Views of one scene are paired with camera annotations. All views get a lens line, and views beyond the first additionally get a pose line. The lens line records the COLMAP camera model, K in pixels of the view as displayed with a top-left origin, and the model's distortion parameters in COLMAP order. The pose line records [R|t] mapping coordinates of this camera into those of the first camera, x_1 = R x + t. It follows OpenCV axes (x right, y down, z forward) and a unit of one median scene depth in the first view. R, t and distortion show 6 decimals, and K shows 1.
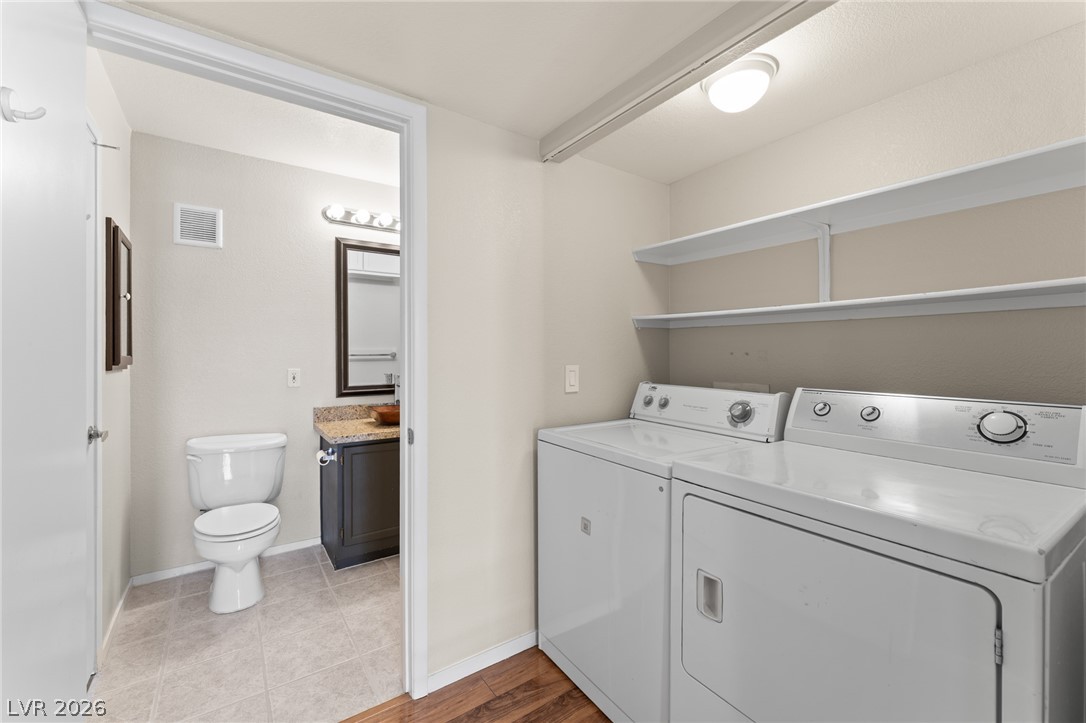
lens RADIAL K [[447.9, 0, 540.7], [0, 447.9, 359.8], [0, 0, 1]] dist [0.003448, -0.001259]
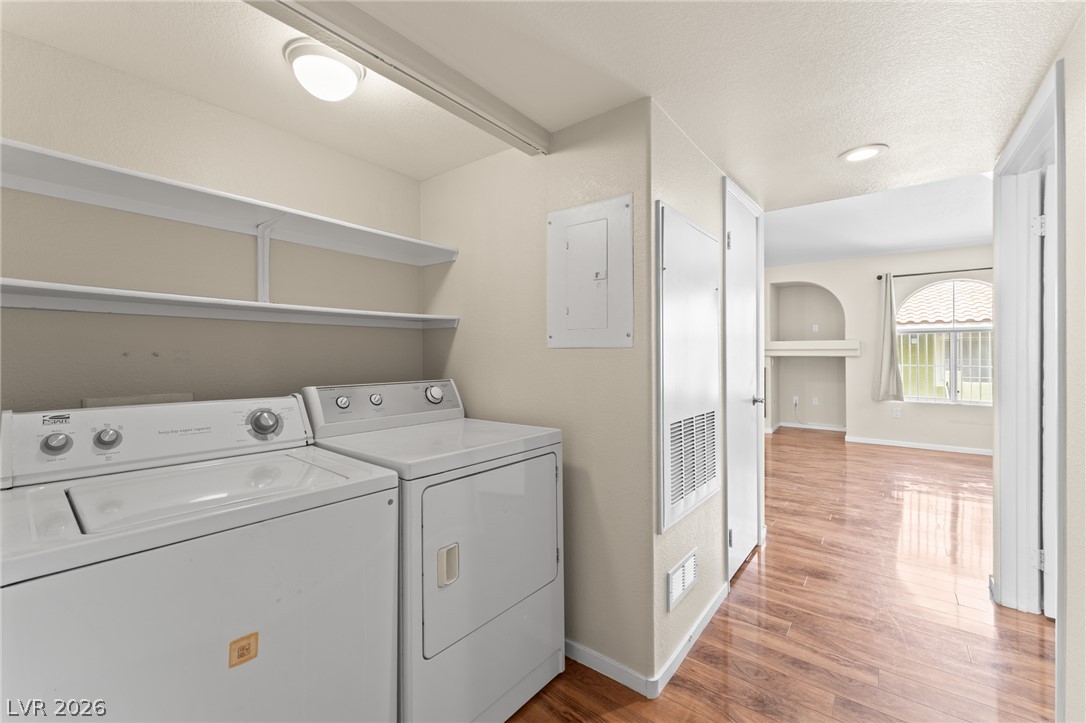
lens RADIAL K [[447.9, 0, 542.1], [0, 447.9, 355.7], [0, 0, 1]] dist [0.003448, -0.001259]
pose [[-0.292768, -0.004486, 0.956173, -0.449856], [0.014985, 0.999845, 0.009279, -0.008877], [-0.956066, 0.017045, -0.292655, 0.626243]]
